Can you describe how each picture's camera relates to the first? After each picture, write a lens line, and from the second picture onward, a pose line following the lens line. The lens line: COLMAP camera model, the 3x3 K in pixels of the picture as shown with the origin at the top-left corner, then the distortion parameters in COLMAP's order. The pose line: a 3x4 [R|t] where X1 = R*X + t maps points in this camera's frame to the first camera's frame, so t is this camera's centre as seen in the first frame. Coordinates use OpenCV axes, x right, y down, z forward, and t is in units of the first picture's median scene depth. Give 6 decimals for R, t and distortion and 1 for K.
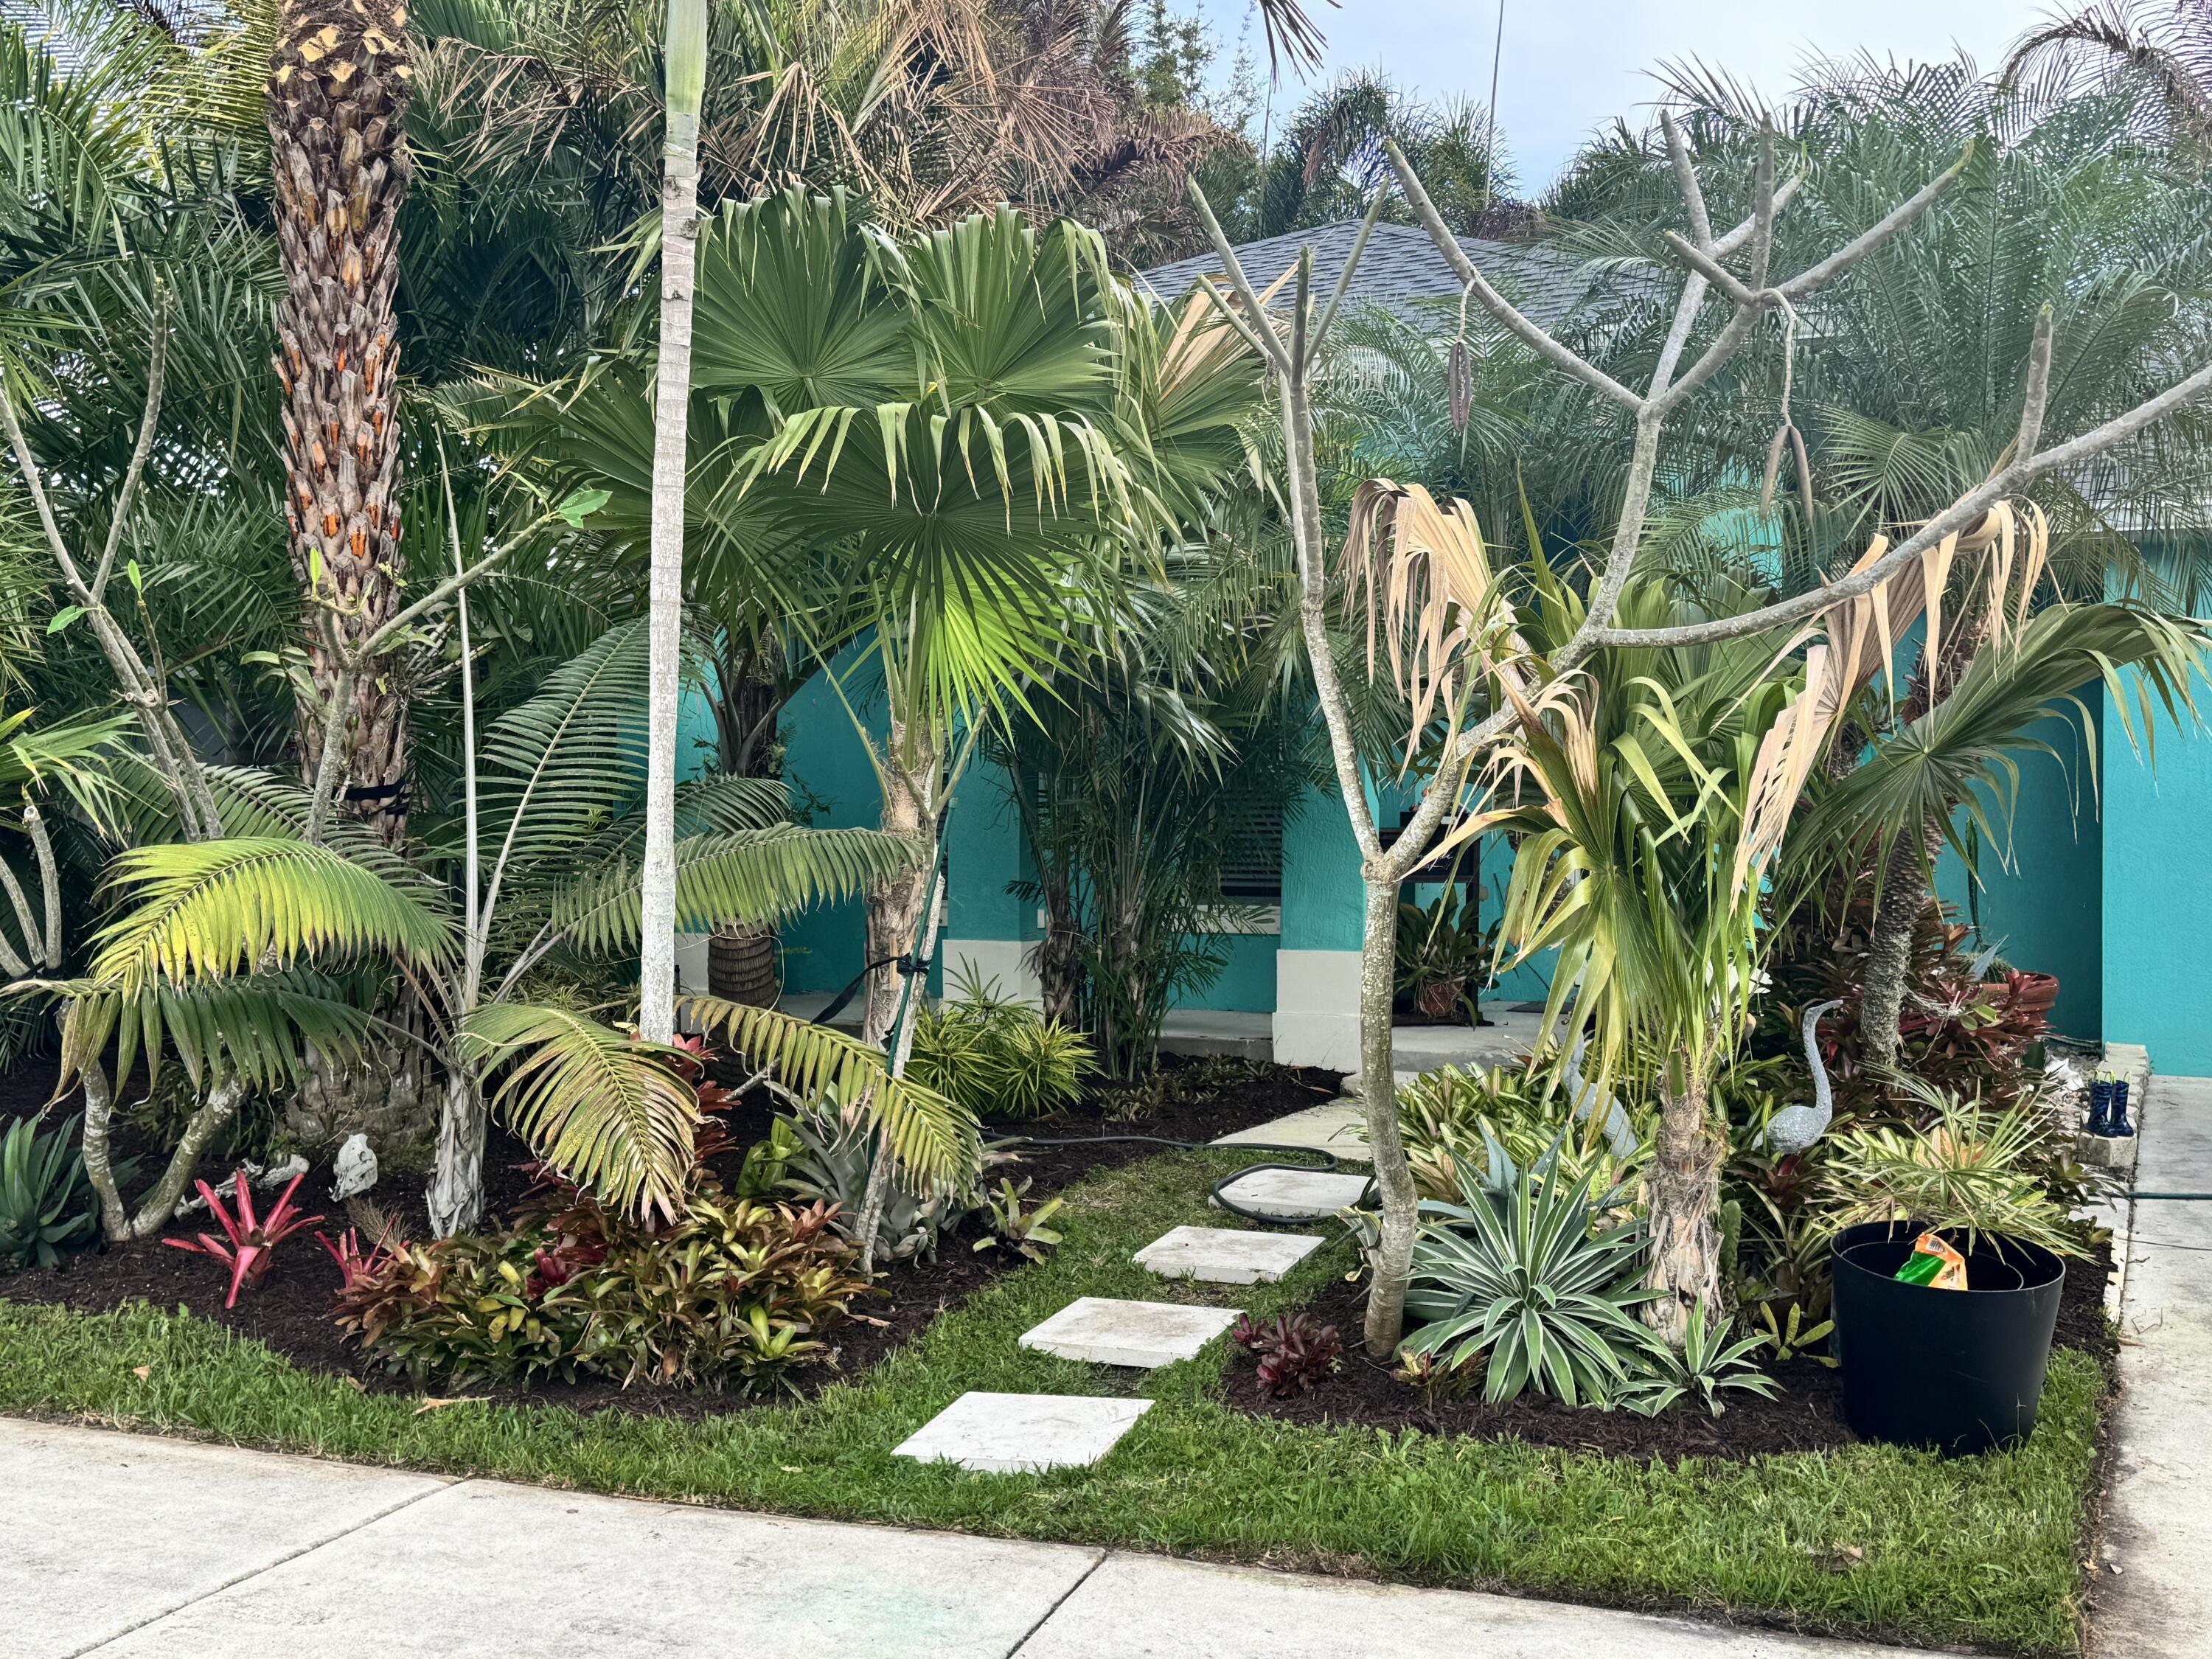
lens RADIAL K [[2397.3, 0, 1106.0], [0, 2397.3, 829.5], [0, 0, 1]] dist [0.226035, -0.029637]
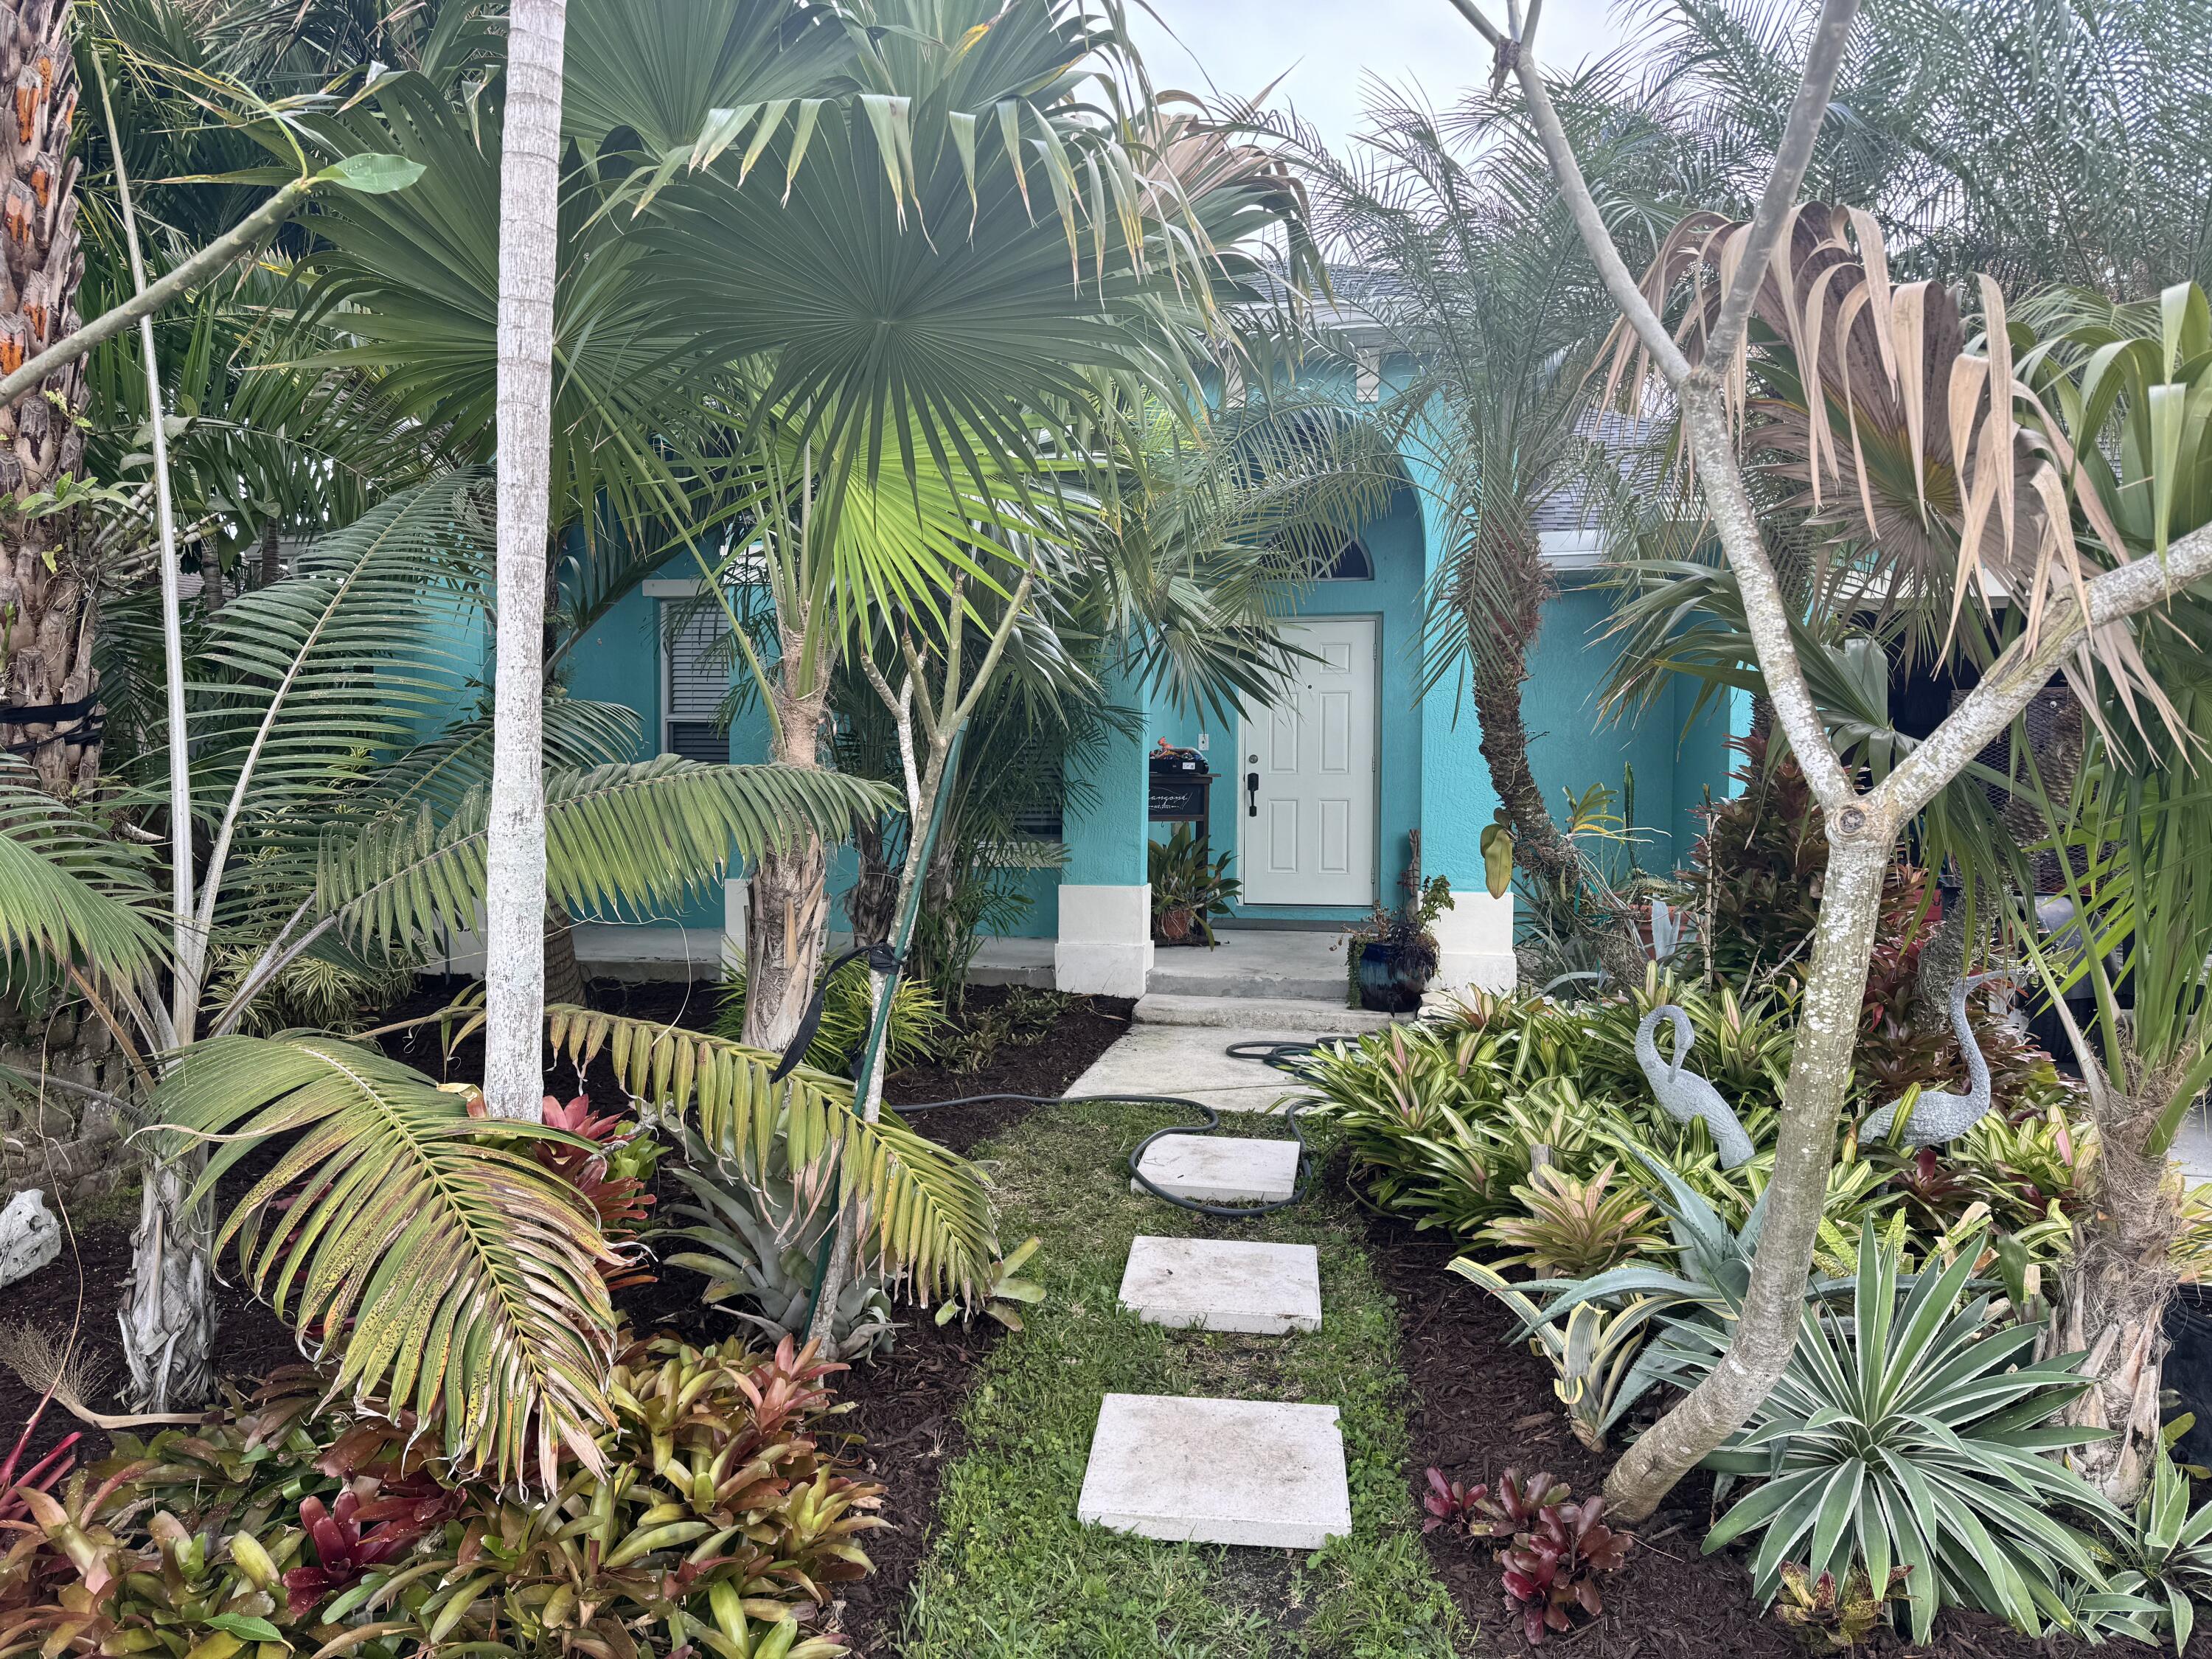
lens RADIAL K [[1546.0, 0, 1106.0], [0, 1546.0, 829.5], [0, 0, 1]] dist [0.085653, -0.080678]
pose [[0.969809, -0.008070, 0.243731, -0.118938], [0.000148, 0.999471, 0.032507, 0.004491], [-0.243865, -0.031490, 0.969298, 0.510684]]
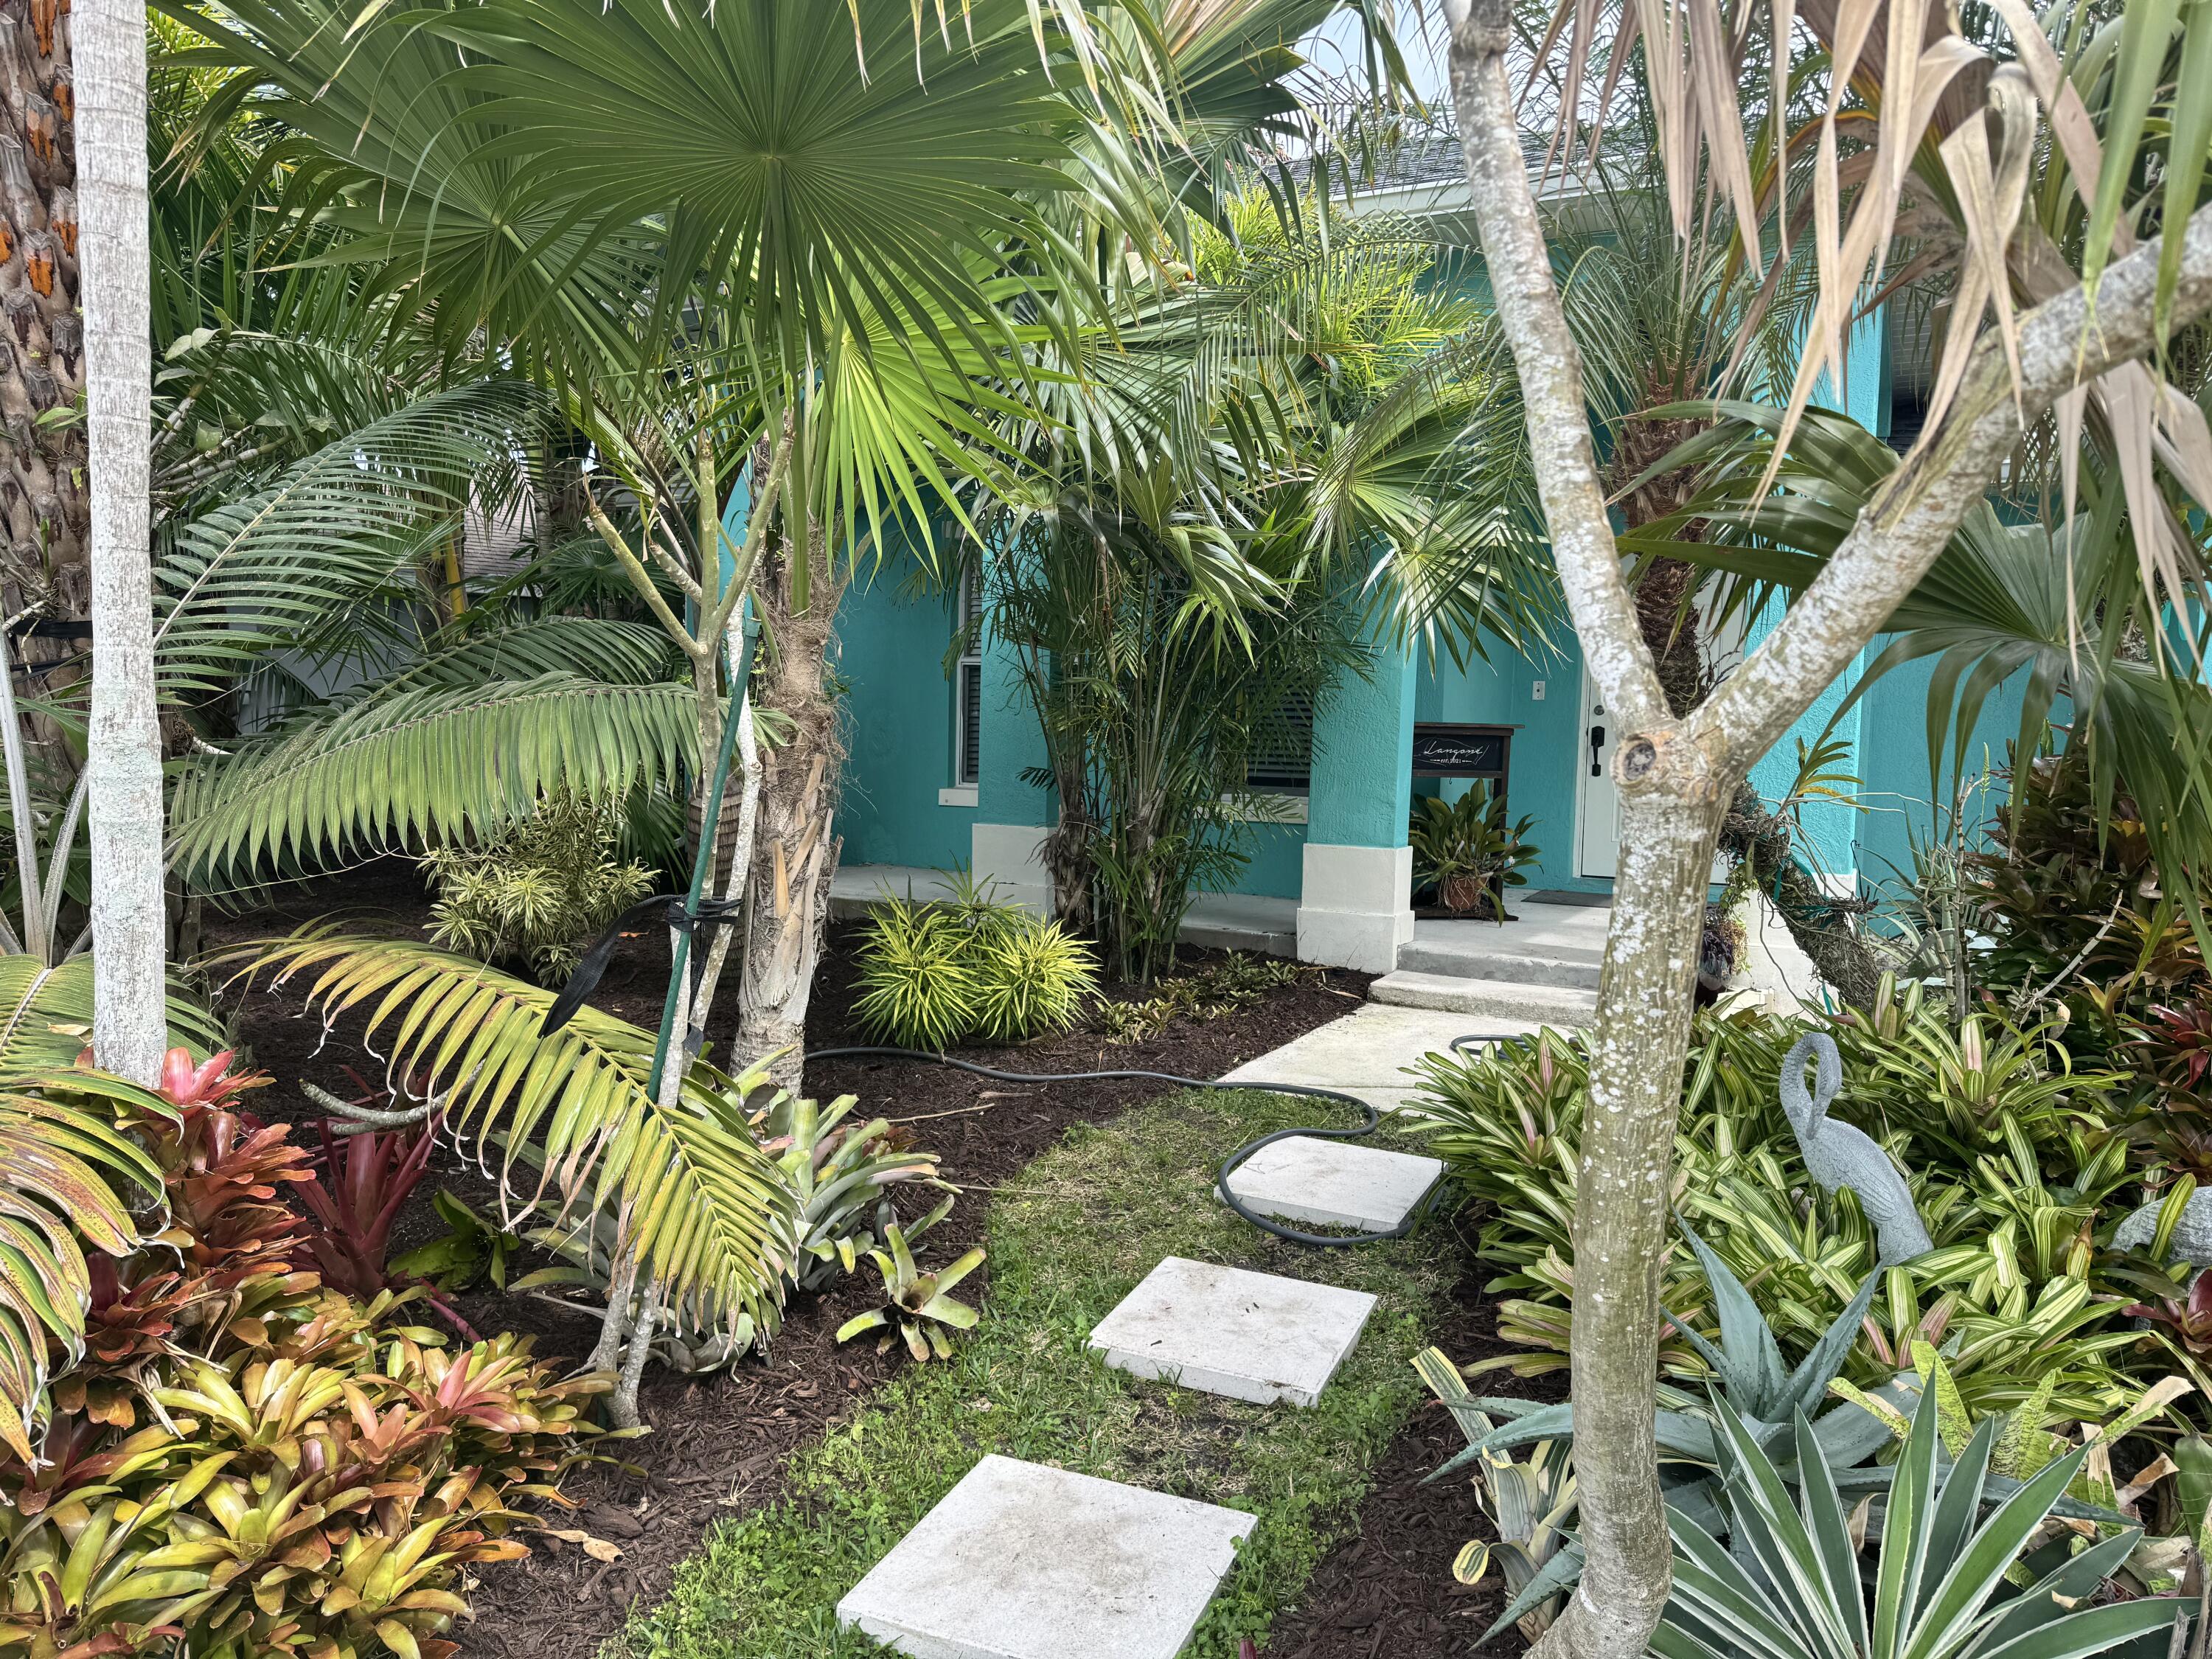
lens RADIAL K [[1546.0, 0, 1106.0], [0, 1546.0, 829.5], [0, 0, 1]] dist [0.085653, -0.080678]
pose [[0.998570, 0.022557, -0.048467, 0.033514], [-0.019470, 0.997808, 0.063244, 0.010117], [0.049787, -0.062210, 0.996821, 0.583899]]
